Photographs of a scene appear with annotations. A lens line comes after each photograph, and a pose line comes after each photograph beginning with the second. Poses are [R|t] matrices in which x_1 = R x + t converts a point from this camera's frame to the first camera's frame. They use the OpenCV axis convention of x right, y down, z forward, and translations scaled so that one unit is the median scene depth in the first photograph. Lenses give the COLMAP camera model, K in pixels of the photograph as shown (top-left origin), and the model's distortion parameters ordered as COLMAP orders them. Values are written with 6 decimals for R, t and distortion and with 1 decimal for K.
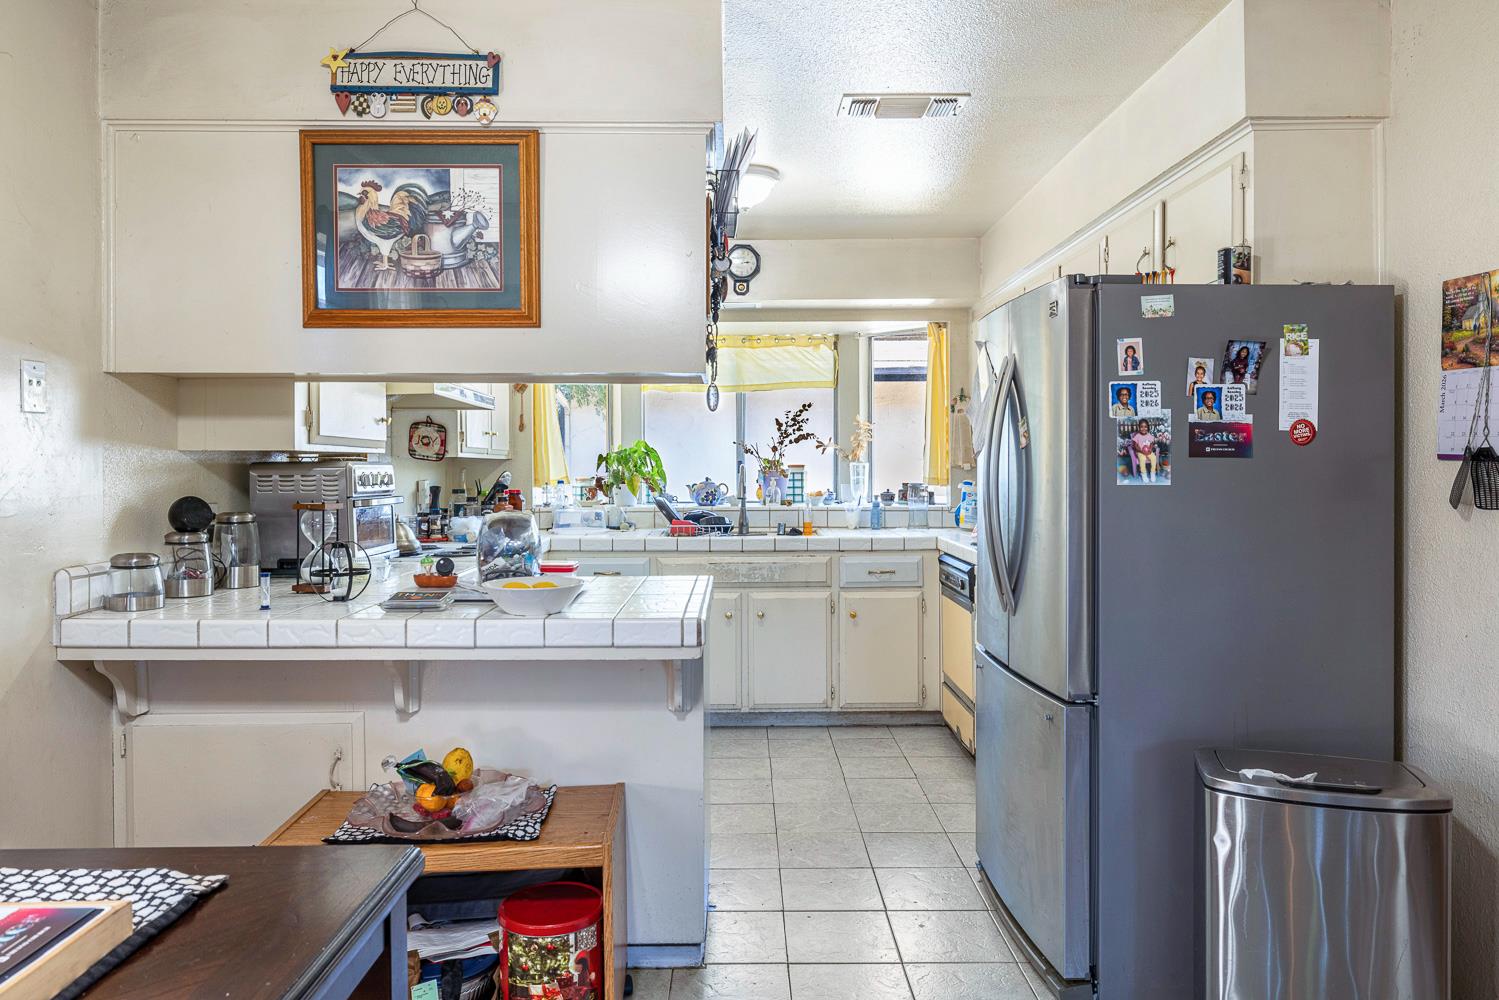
lens RADIAL K [[974.5, 0, 735.7], [0, 974.5, 474.1], [0, 0, 1]] dist [-0.002324, 0.004546]
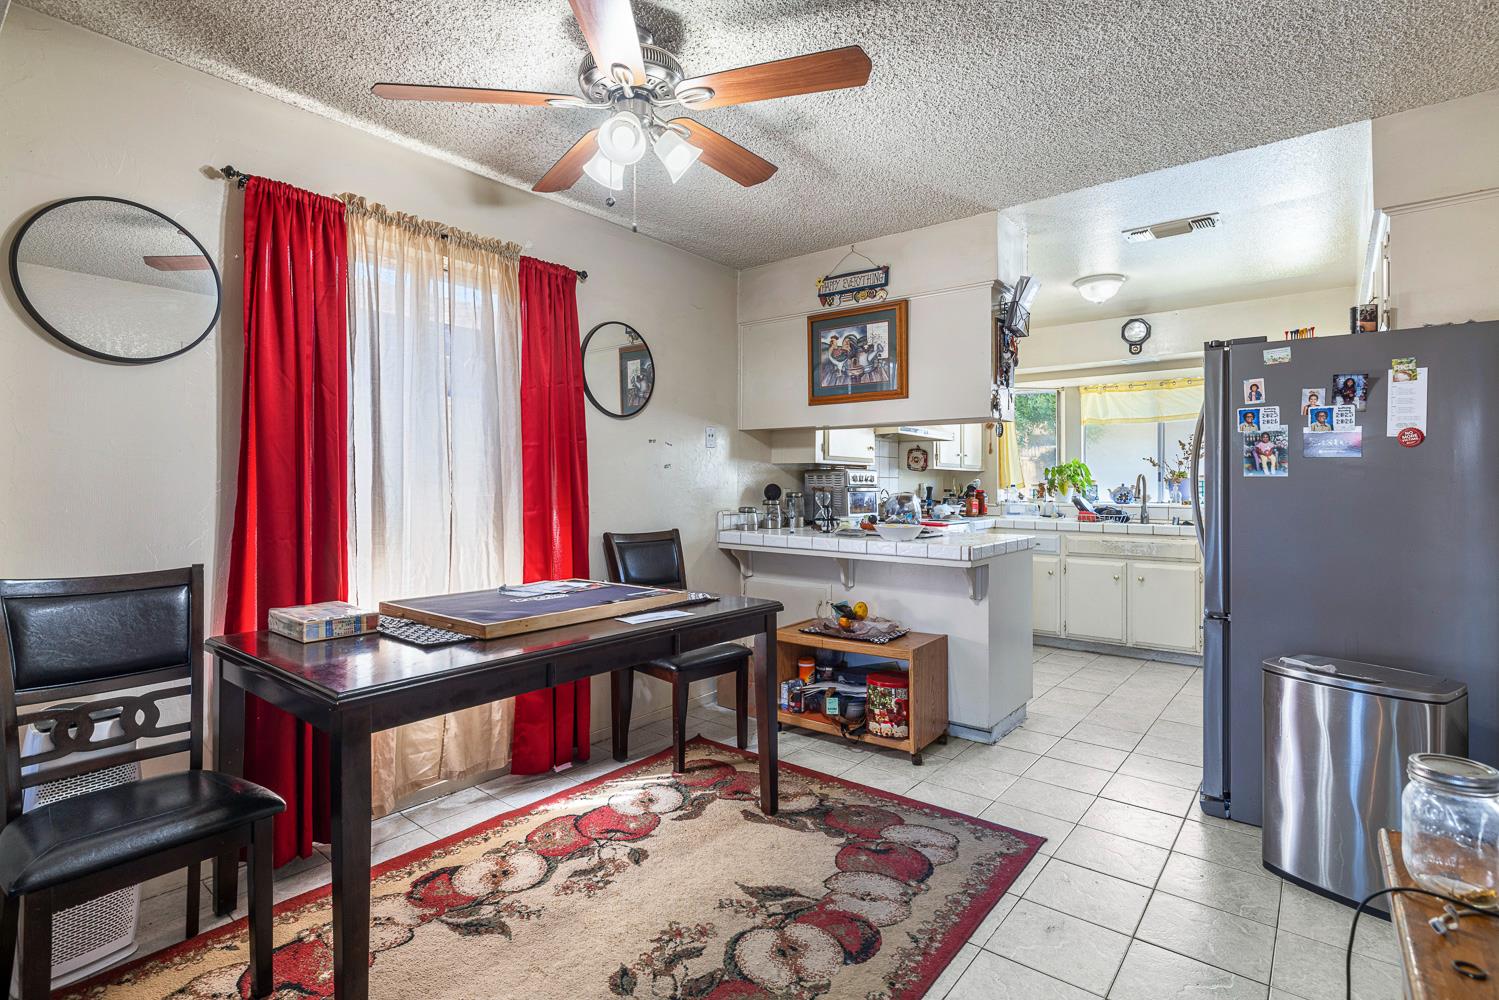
lens RADIAL K [[714.3, 0, 754.9], [0, 714.3, 481.8], [0, 0, 1]] dist [-0.000008, 0.000473]
pose [[0.780204, 0.003448, -0.625516, 0.475121], [-0.011342, 0.999898, -0.008635, 0.036421], [0.625423, 0.013832, 0.780164, -0.332194]]
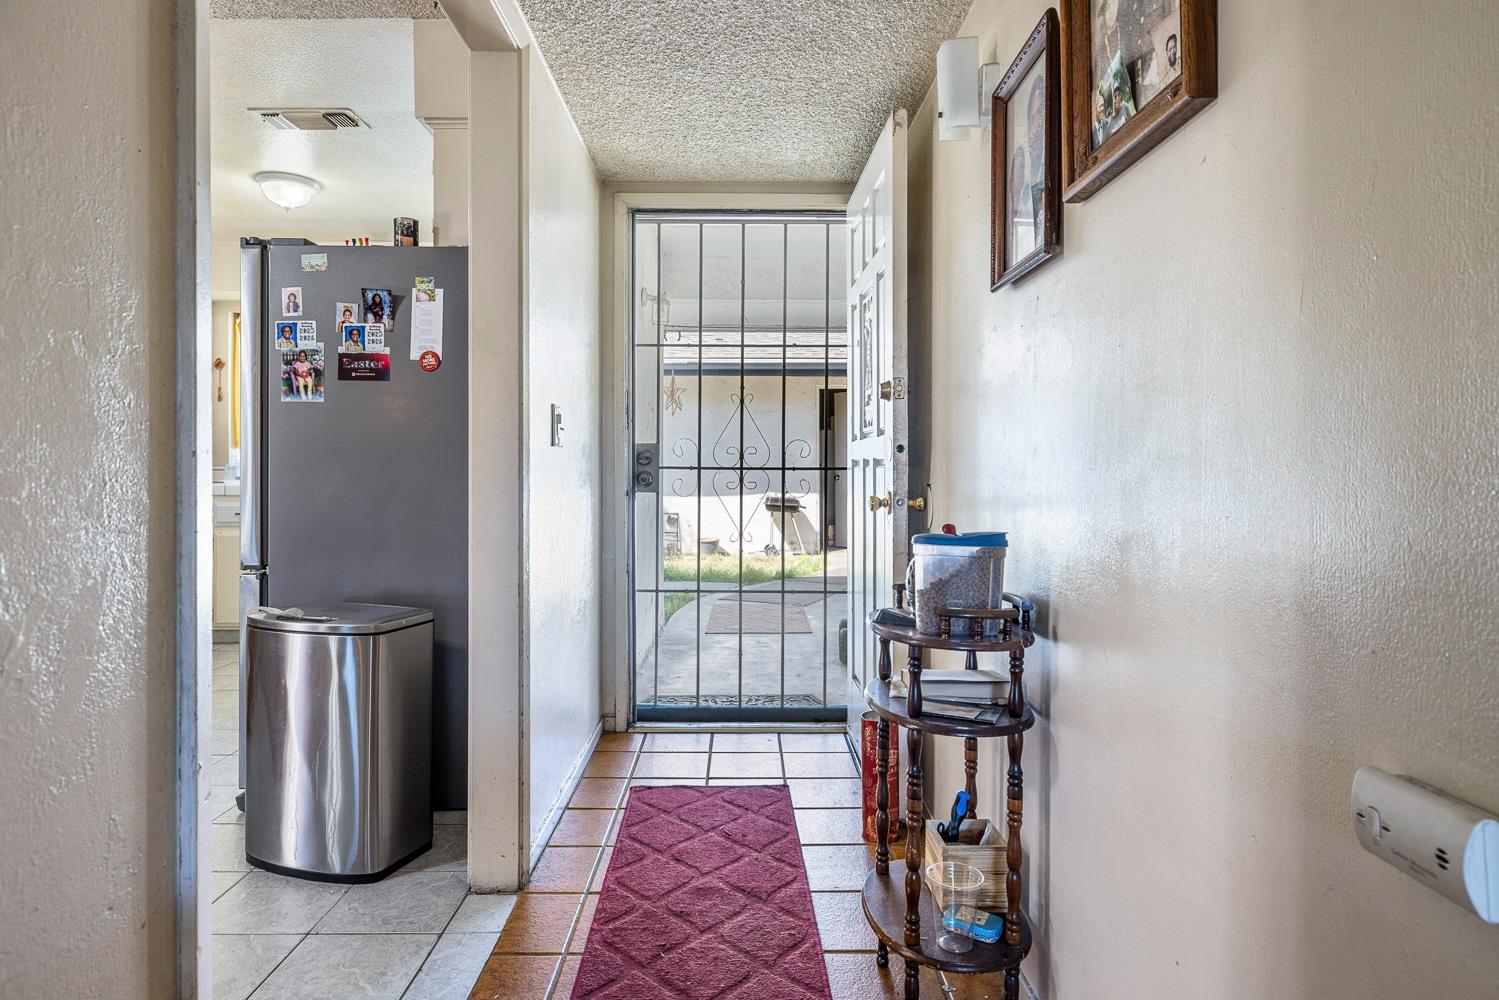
lens RADIAL K [[852.5, 0, 726.6], [0, 852.5, 445.8], [0, 0, 1]] dist [0.029677, 0.000807]
pose [[0.999914, 0.002417, -0.012893, 0.952529], [-0.002846, 0.999439, -0.033358, 0.100847], [0.012805, 0.033392, 0.999360, -0.110385]]
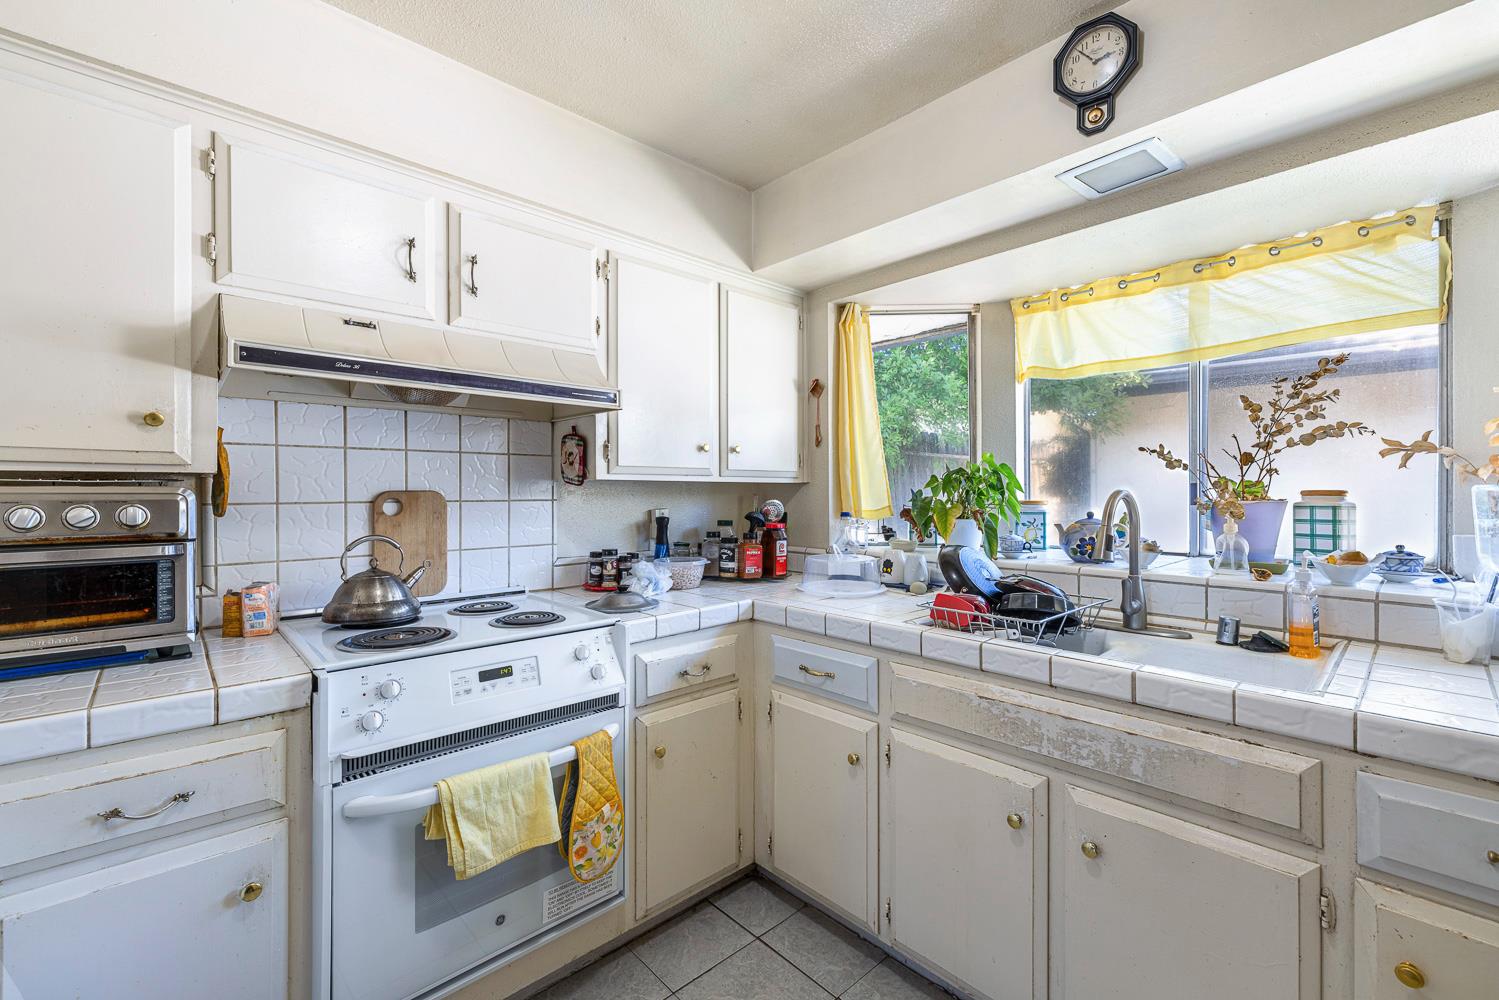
lens RADIAL K [[634.9, 0, 740.2], [0, 634.9, 494.6], [0, 0, 1]] dist [-0.003528, 0.001913]
pose [[0.676265, 0.005348, -0.736639, 0.247976], [-0.006455, 0.999978, 0.001333, -0.014990], [0.736630, 0.003854, 0.676285, 1.406224]]
